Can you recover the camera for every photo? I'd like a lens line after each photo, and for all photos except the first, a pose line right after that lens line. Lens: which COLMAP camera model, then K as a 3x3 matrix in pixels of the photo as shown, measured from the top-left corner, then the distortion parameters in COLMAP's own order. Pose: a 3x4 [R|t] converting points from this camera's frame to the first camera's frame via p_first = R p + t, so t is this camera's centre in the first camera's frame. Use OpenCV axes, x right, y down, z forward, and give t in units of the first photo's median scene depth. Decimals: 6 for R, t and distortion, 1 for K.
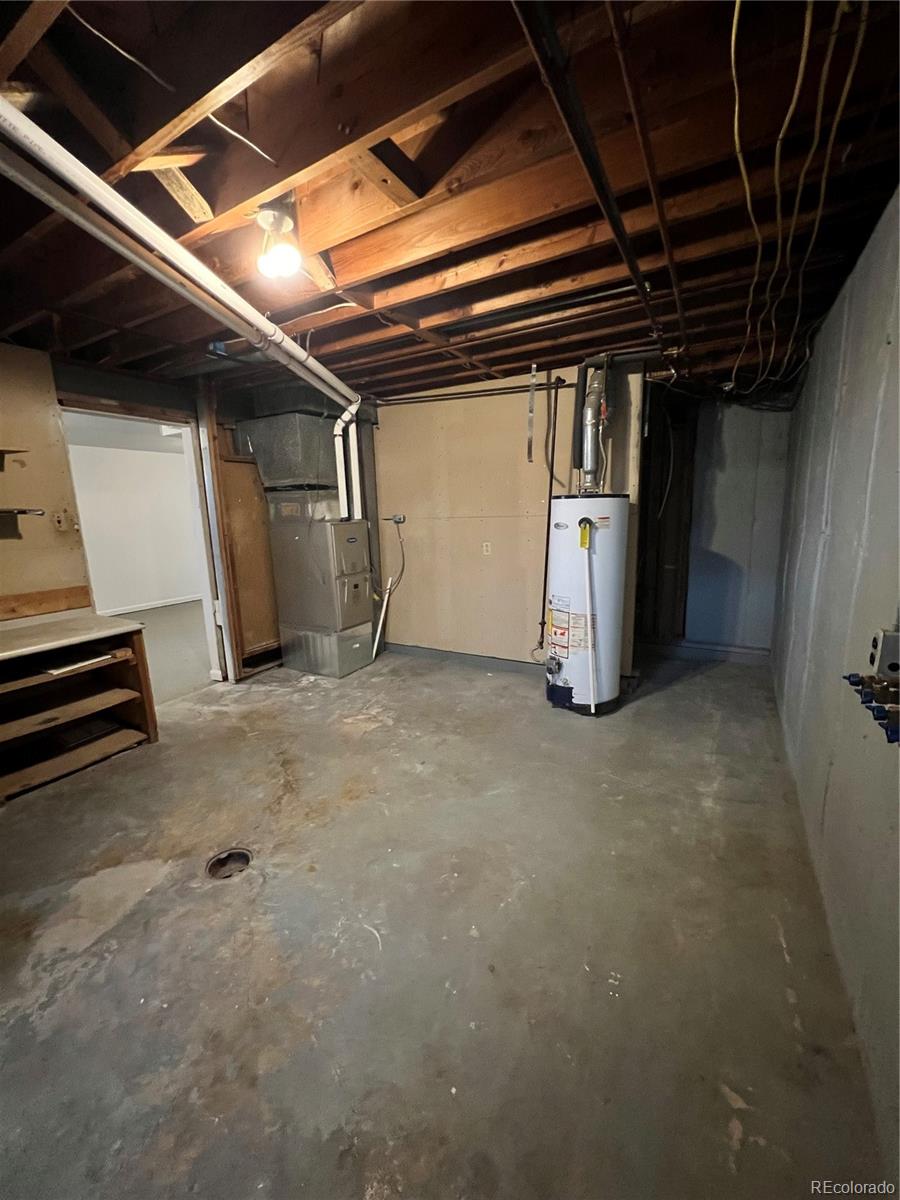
lens RADIAL K [[479.2, 0, 448.6], [0, 479.2, 598.3], [0, 0, 1]] dist [0.002524, 0.000293]
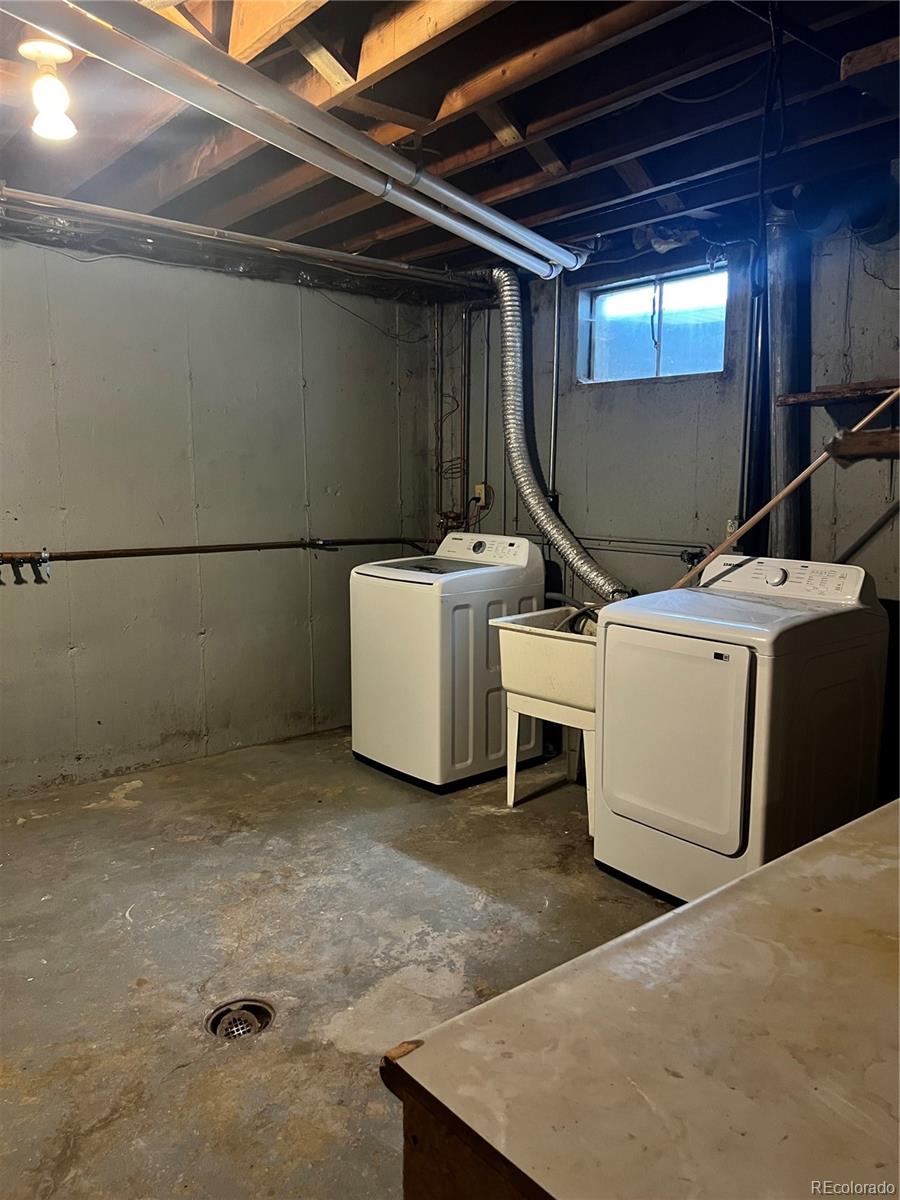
lens RADIAL K [[908.9, 0, 451.1], [0, 908.9, 600.0], [0, 0, 1]] dist [0.002539, 0.000568]
pose [[-0.937236, -0.028048, 0.347567, -1.169436], [0.082421, 0.950695, 0.298974, -0.324354], [-0.338816, 0.308856, -0.888714, 1.884768]]
